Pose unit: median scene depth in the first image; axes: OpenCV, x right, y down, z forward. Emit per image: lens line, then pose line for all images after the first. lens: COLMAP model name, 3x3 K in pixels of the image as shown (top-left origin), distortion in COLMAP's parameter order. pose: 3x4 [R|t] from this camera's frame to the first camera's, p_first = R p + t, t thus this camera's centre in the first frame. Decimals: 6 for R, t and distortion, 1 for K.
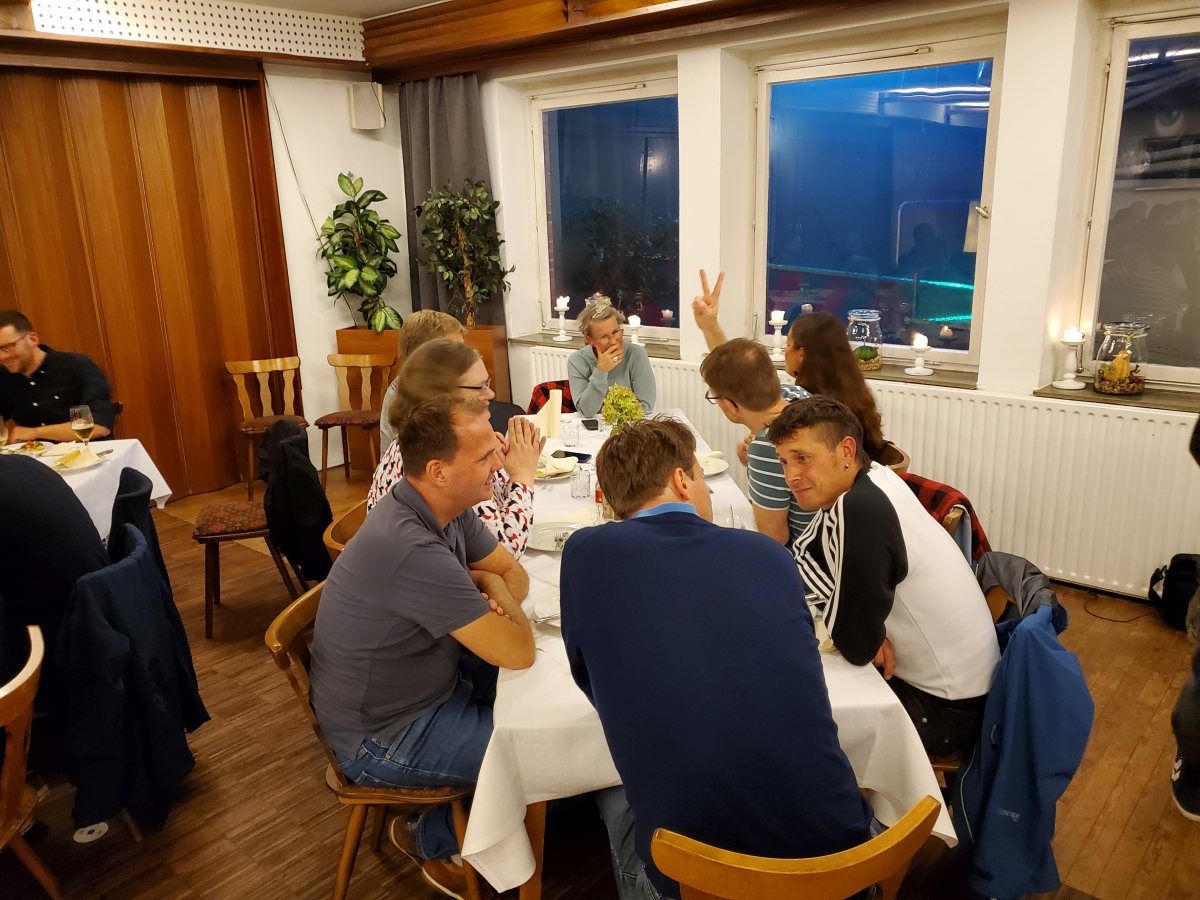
lens RADIAL K [[926.4, 0, 600.0], [0, 926.4, 450.0], [0, 0, 1]] dist [0.001817, 0.043319]
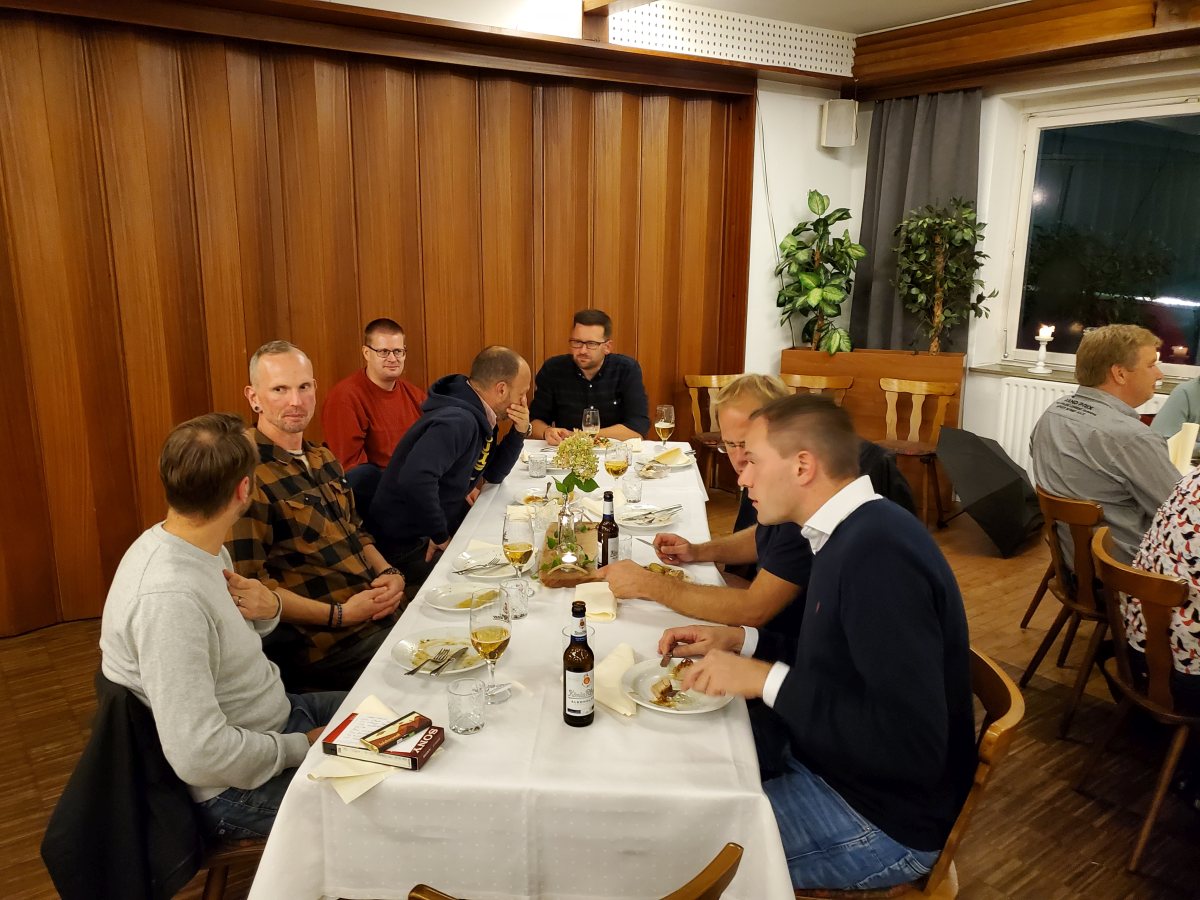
lens RADIAL K [[920.2, 0, 599.7], [0, 920.2, 469.5], [0, 0, 1]] dist [0.005018, 0.013407]
pose [[0.983979, 0.073980, -0.162211, -0.328775], [-0.077981, 0.996785, -0.018430, 0.032631], [0.160326, 0.030784, 0.986584, 0.010605]]
